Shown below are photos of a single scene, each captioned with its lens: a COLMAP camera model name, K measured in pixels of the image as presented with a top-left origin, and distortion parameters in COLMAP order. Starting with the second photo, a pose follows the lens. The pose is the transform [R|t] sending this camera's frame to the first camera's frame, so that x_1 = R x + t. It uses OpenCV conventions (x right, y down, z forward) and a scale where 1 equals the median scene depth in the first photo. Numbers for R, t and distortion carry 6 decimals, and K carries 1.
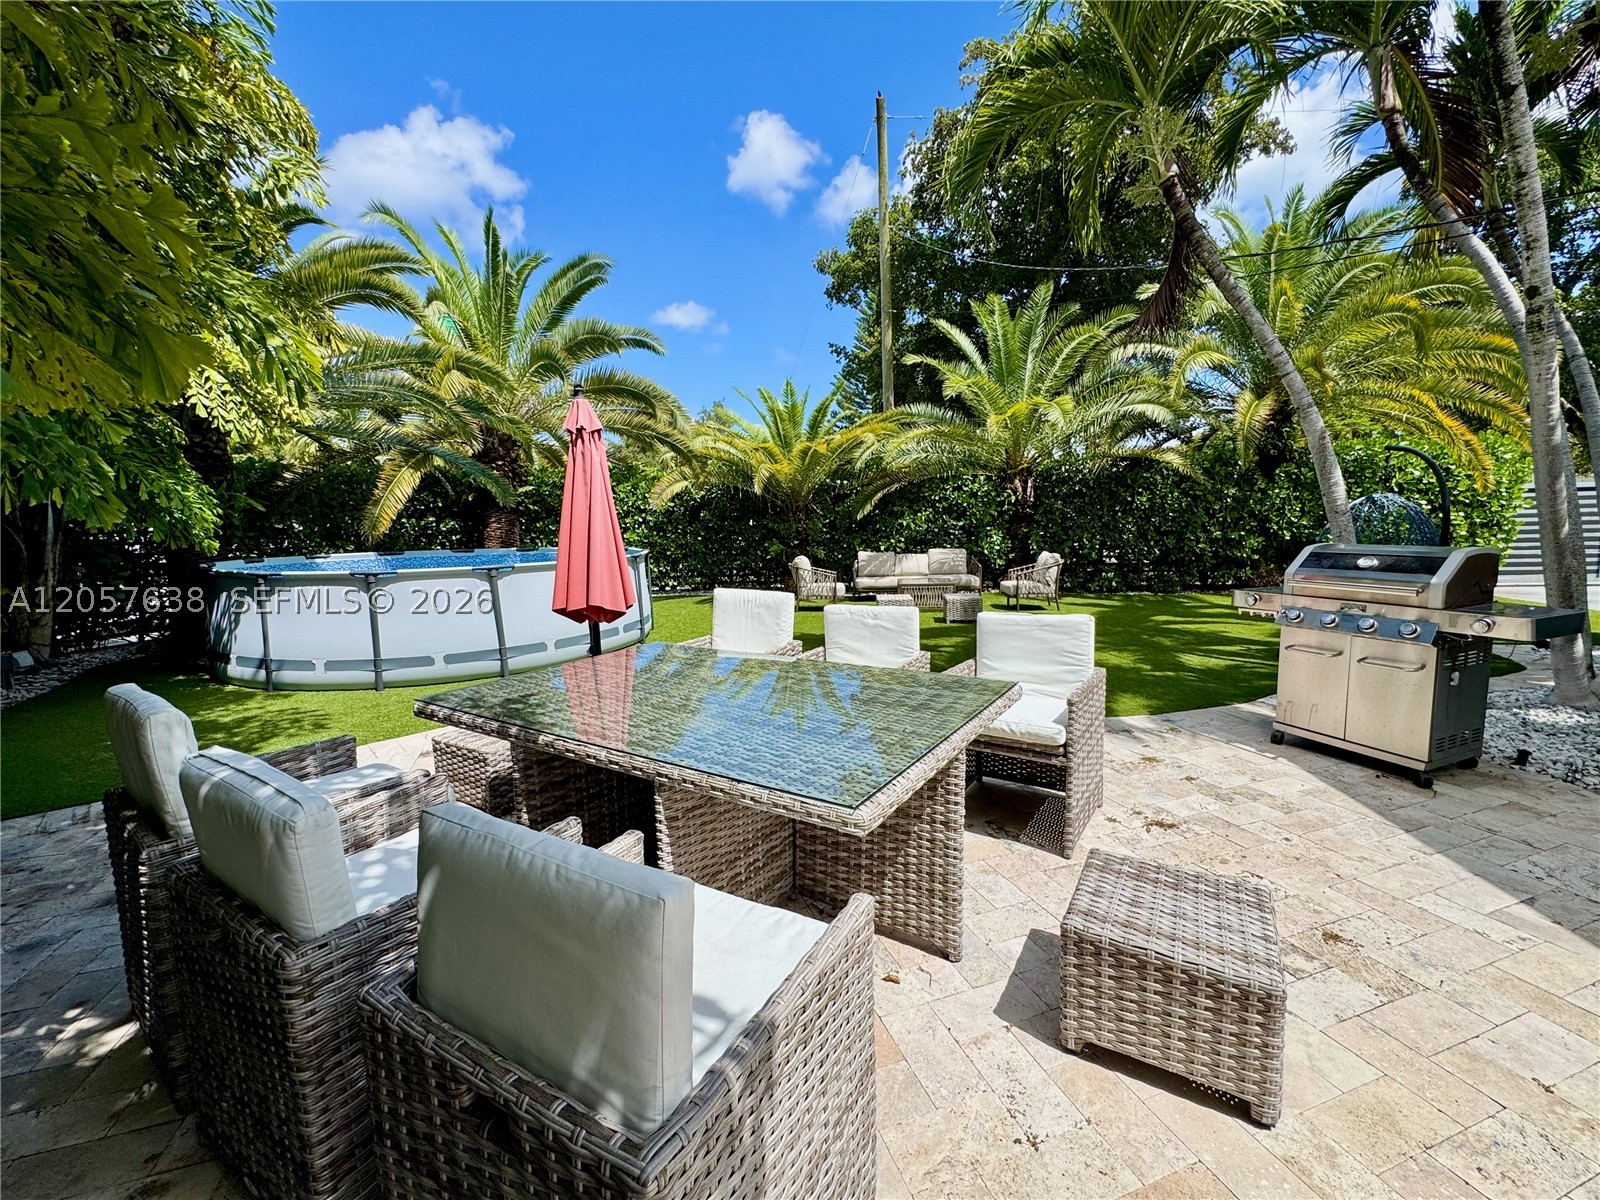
lens RADIAL K [[655.7, 0, 802.9], [0, 655.7, 596.3], [0, 0, 1]] dist [-0.001268, -0.000250]
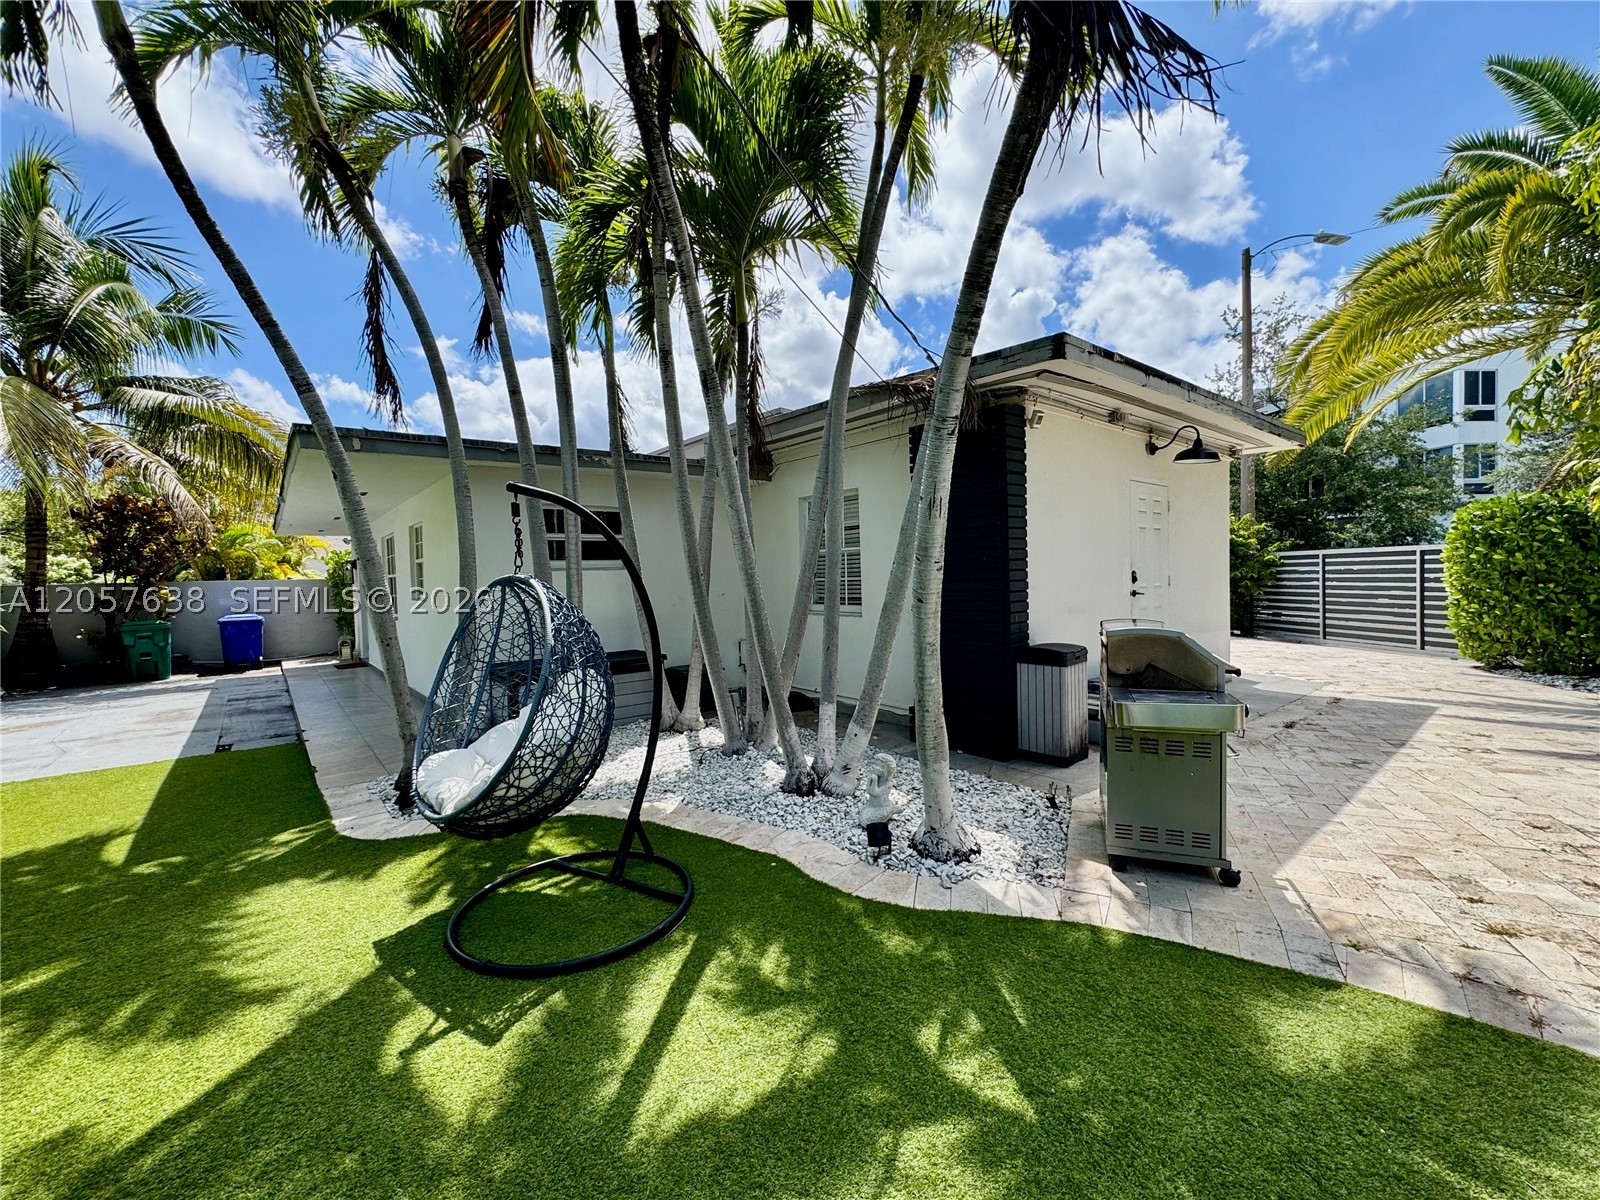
lens RADIAL K [[655.7, 0, 802.9], [0, 655.7, 596.3], [0, 0, 1]] dist [-0.001268, -0.000250]
pose [[-0.729257, 0.019285, 0.683968, 0.202993], [0.120111, 0.987689, 0.100215, -0.090387], [-0.673616, 0.155235, -0.722596, 0.671114]]
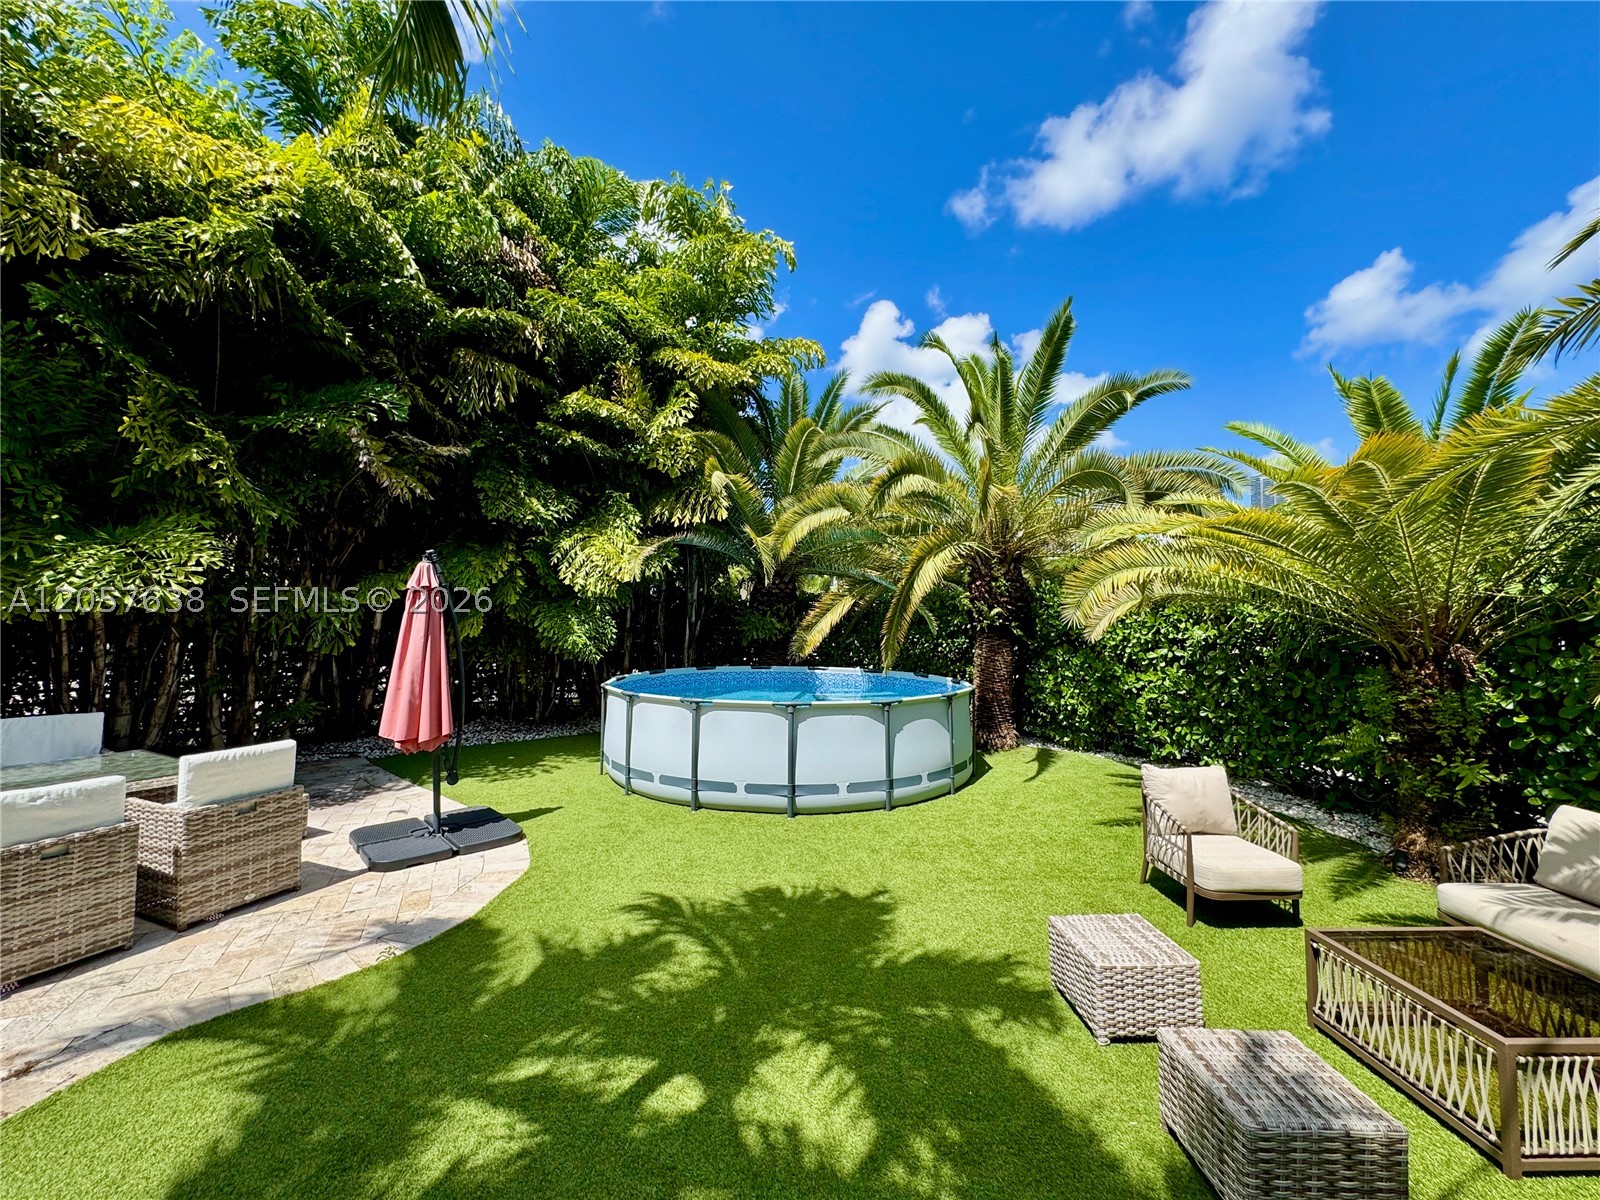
lens RADIAL K [[639.4, 0, 800.0], [0, 639.4, 600.0], [0, 0, 1]] dist [0.000080, -0.000131]
pose [[0.130909, -0.013103, -0.991308, 0.375130], [-0.130238, 0.991020, -0.030298, -0.118300], [0.982803, 0.133072, 0.128027, 0.630948]]
